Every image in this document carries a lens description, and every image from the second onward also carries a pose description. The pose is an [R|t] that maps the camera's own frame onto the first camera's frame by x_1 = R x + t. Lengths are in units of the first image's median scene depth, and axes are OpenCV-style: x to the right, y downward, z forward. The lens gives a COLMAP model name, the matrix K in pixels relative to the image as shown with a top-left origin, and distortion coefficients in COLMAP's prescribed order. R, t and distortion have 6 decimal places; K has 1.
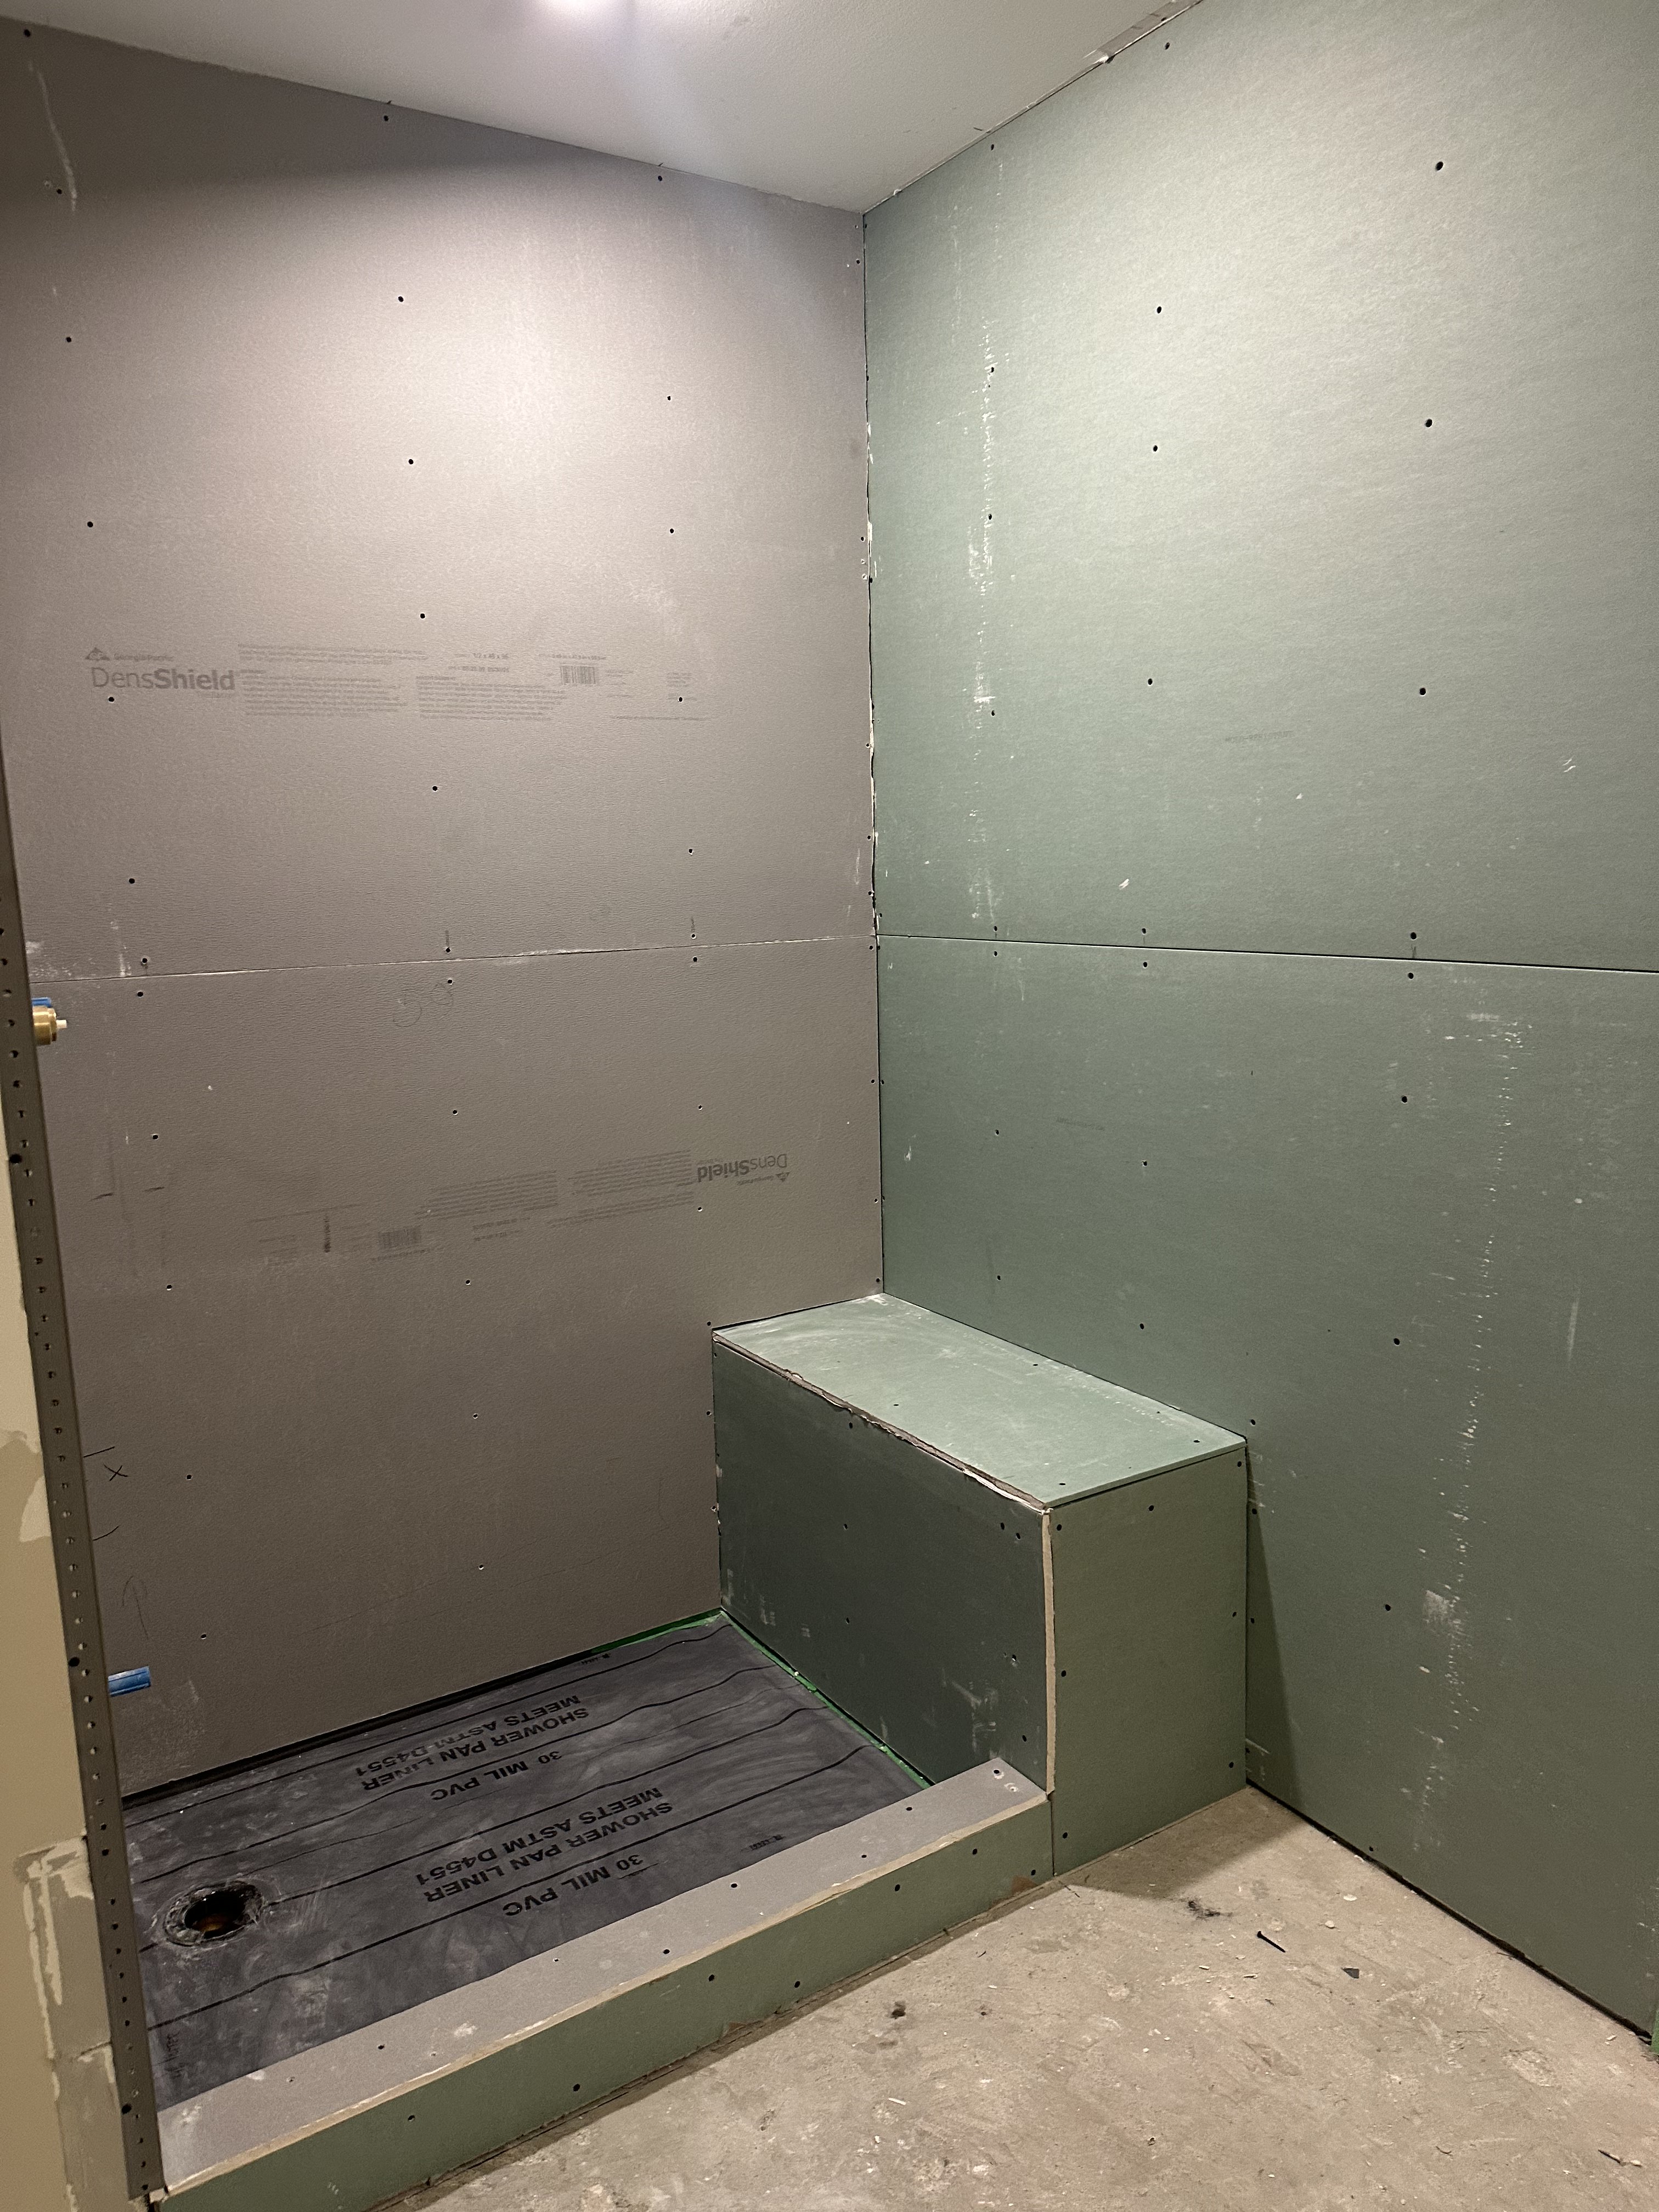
lens RADIAL K [[1550.0, 0, 826.2], [0, 1550.0, 1104.3], [0, 0, 1]] dist [0.017335, -0.033489]
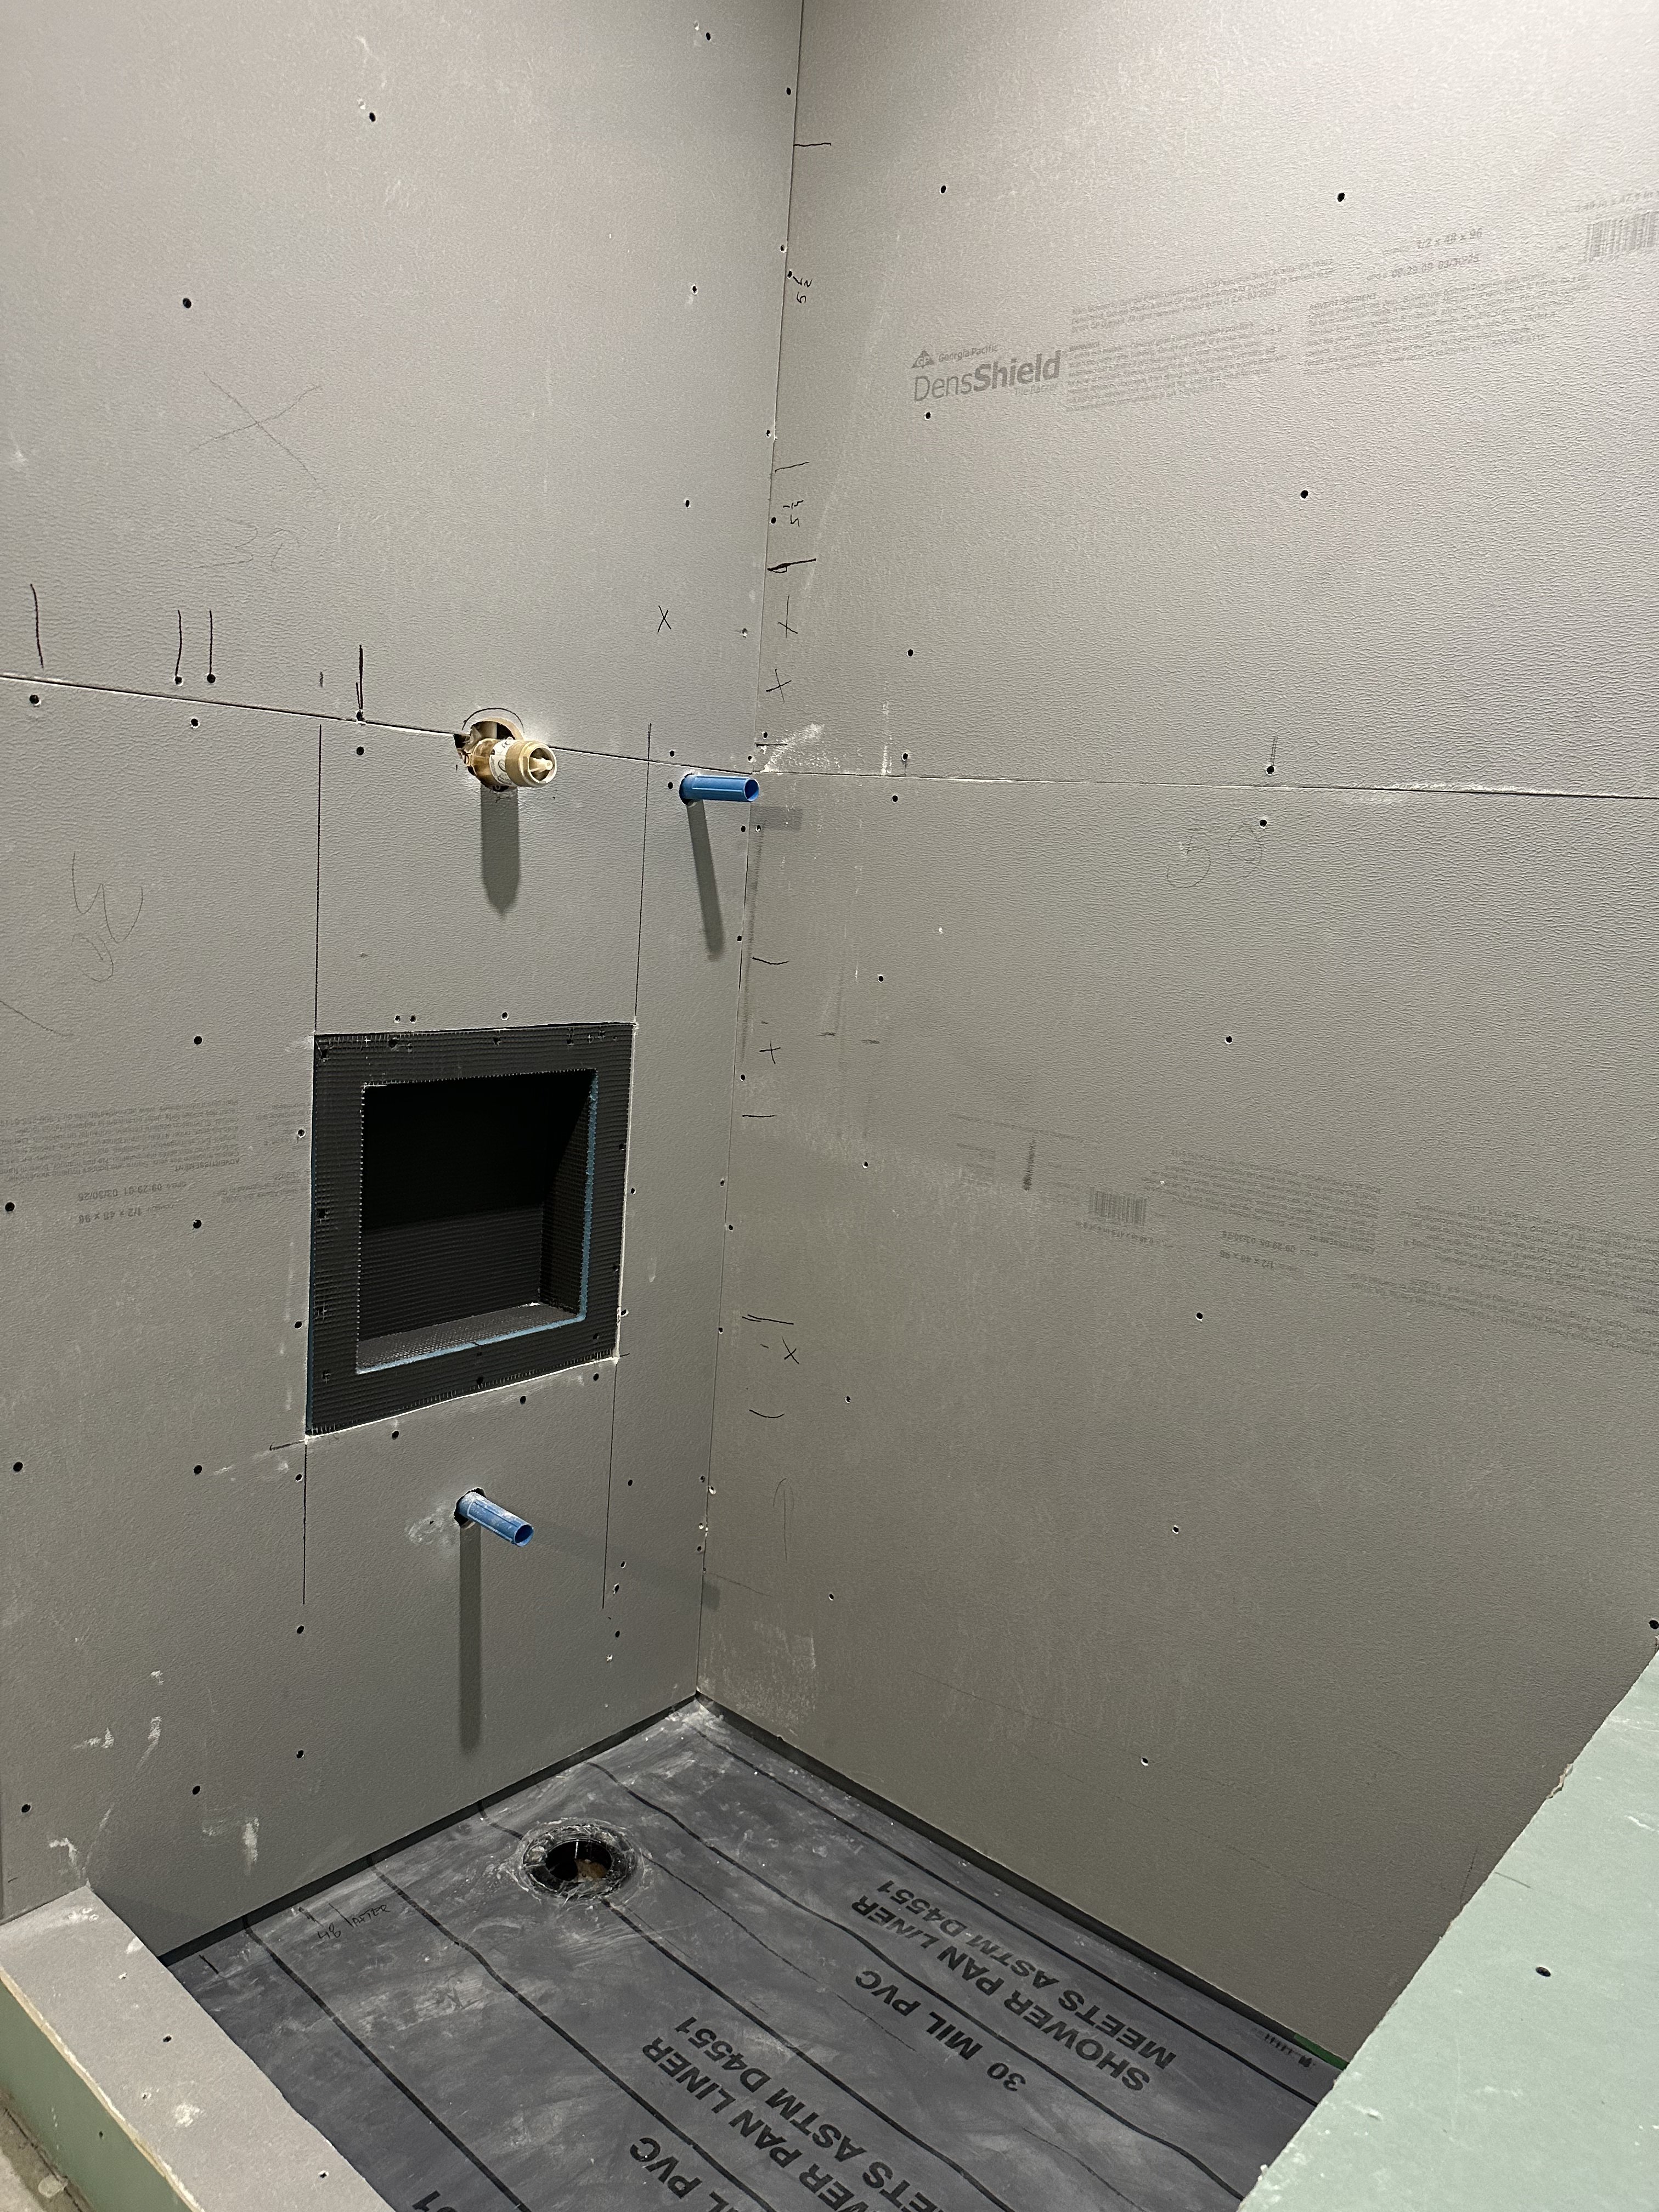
lens RADIAL K [[1574.2, 0, 826.3], [0, 1574.2, 1109.6], [0, 0, 1]] dist [-0.005302, -0.001485]
pose [[0.278429, 0.204660, -0.938398, 0.318075], [-0.230840, 0.962654, 0.141458, -0.019885], [0.932304, 0.177233, 0.315275, 0.695022]]
